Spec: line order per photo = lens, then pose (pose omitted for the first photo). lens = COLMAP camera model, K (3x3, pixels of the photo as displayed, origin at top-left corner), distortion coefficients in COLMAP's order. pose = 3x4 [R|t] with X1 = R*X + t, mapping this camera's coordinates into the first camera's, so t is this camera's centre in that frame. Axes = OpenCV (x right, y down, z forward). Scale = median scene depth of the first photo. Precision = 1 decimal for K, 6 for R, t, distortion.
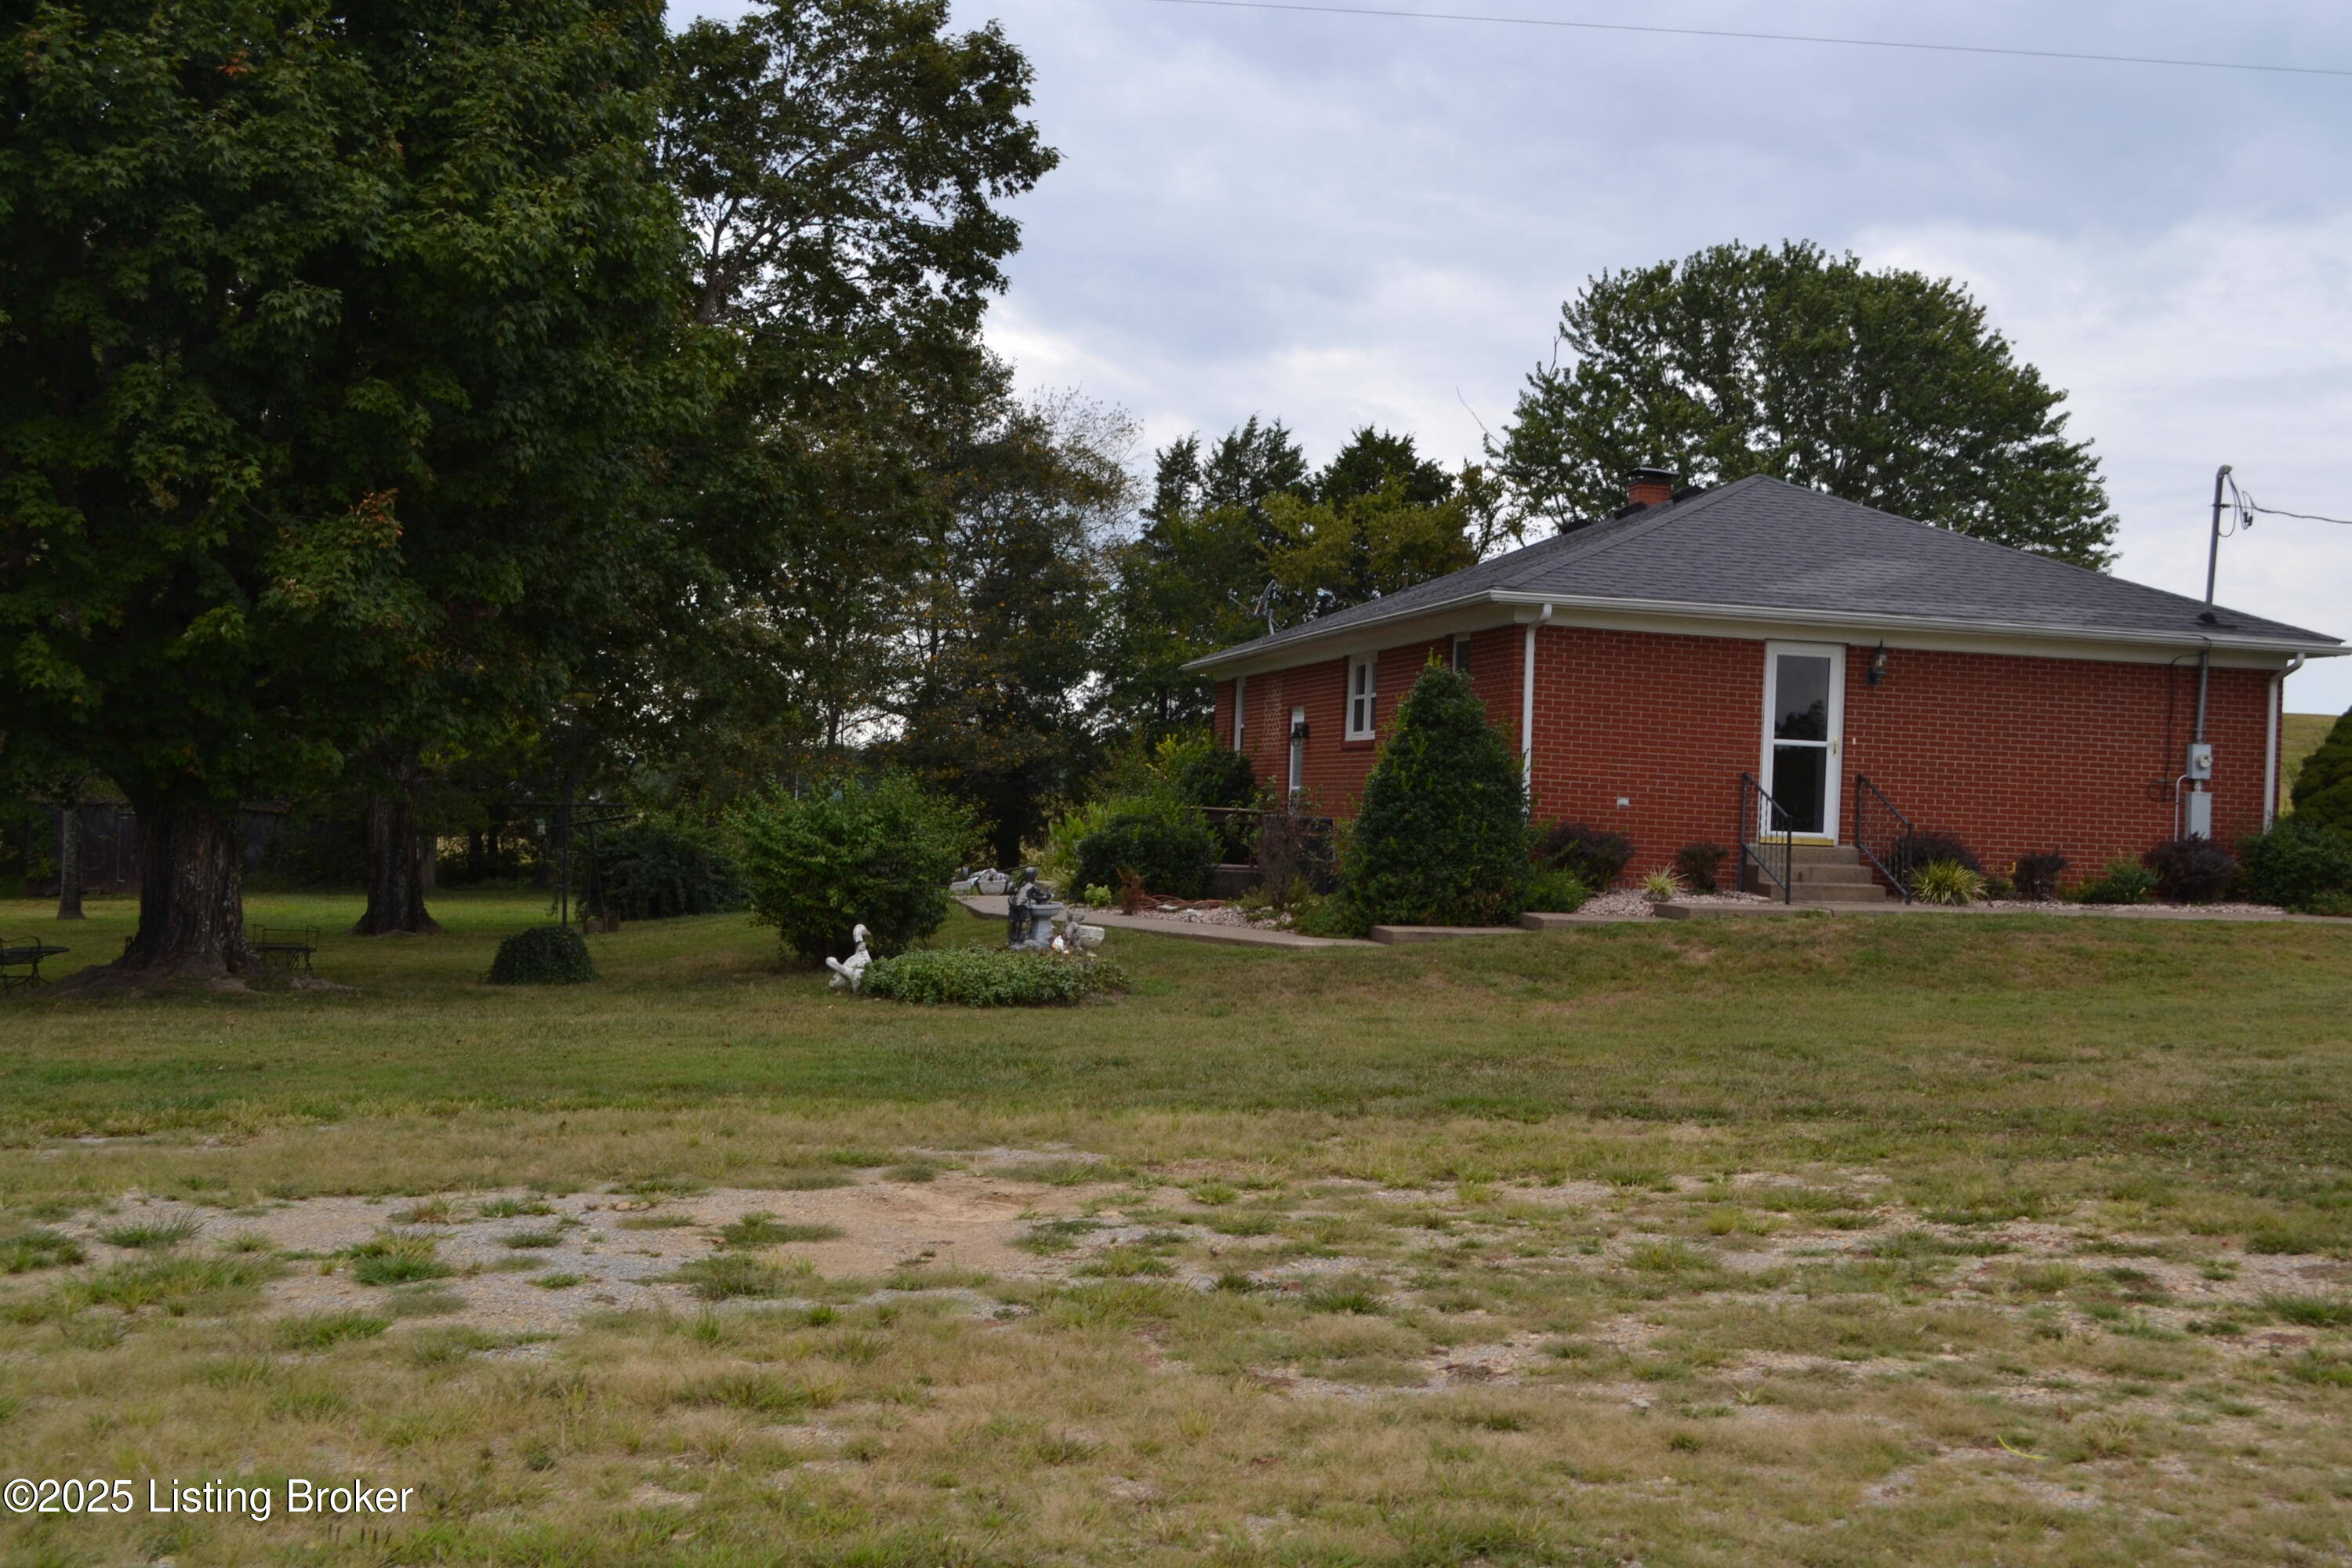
lens RADIAL K [[2522.0, 0, 1174.6], [0, 2522.0, 781.7], [0, 0, 1]] dist [-0.060034, 0.000000]
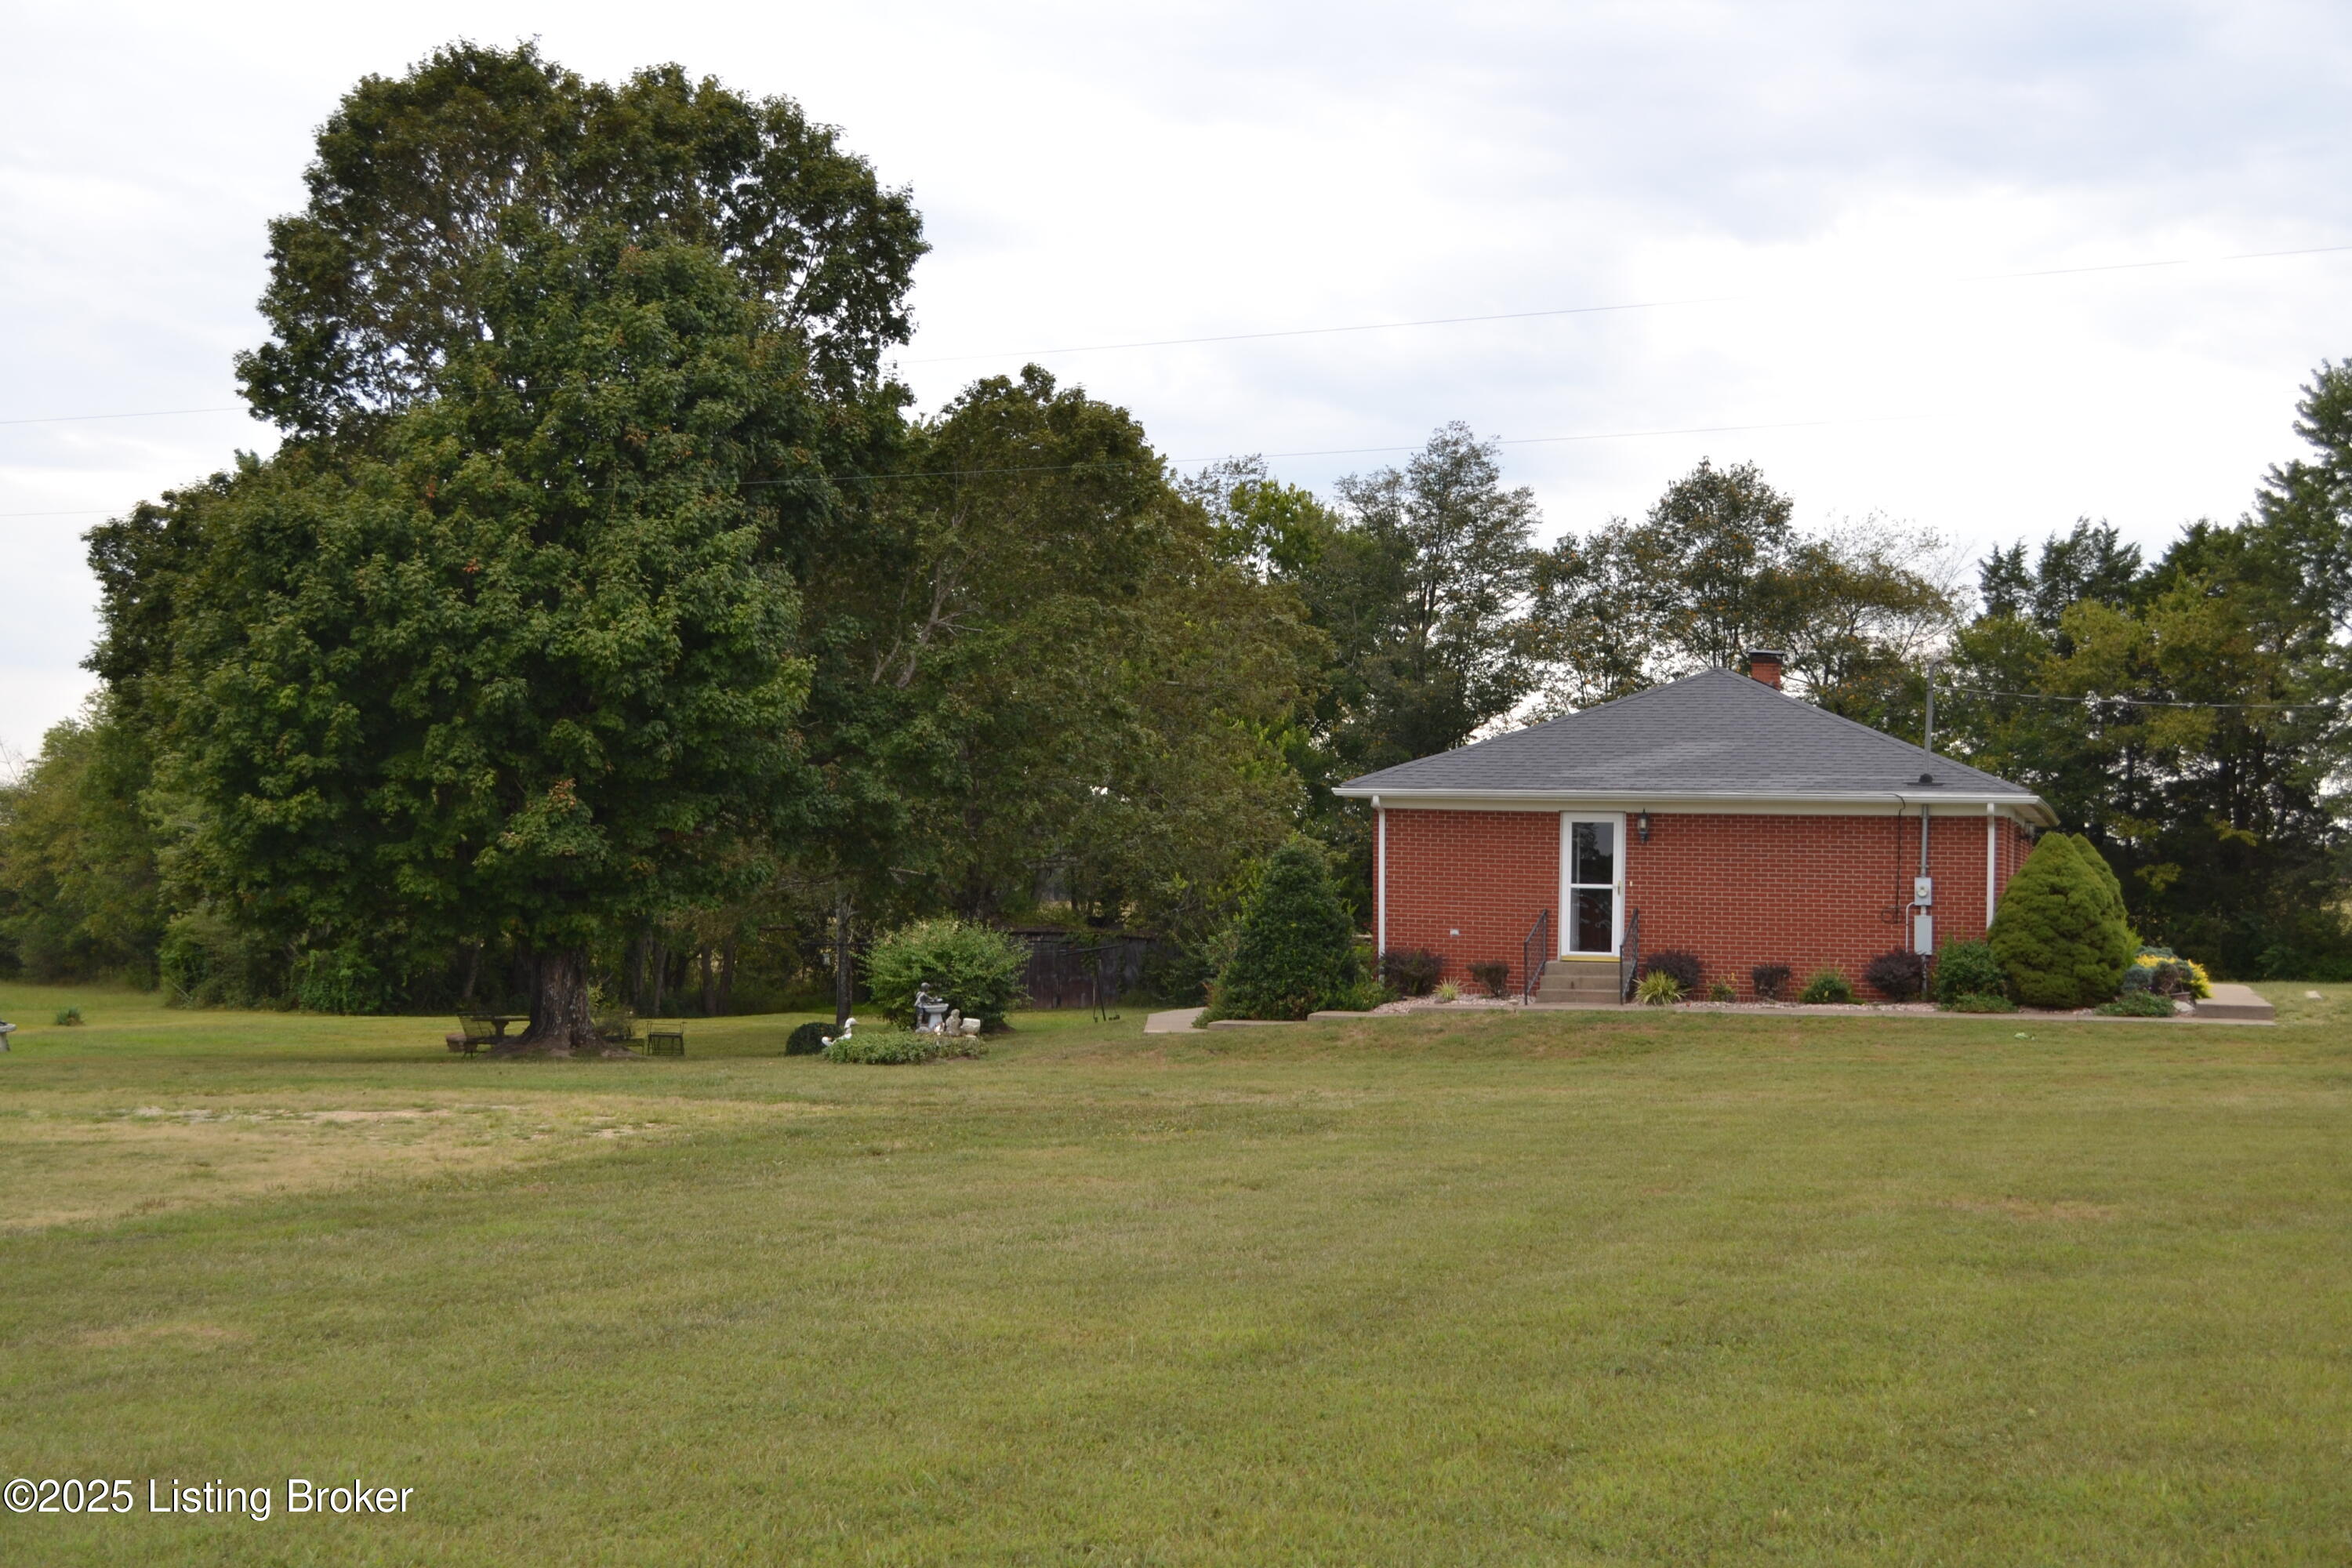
lens RADIAL K [[2888.0, 0, 1178.2], [0, 2888.0, 796.4], [0, 0, 1]] dist [-0.100756, 0.000000]
pose [[0.883102, -0.038098, -0.467632, 0.780002], [0.023200, 0.999024, -0.037578, -0.010560], [0.468608, 0.022336, 0.883124, -0.478063]]
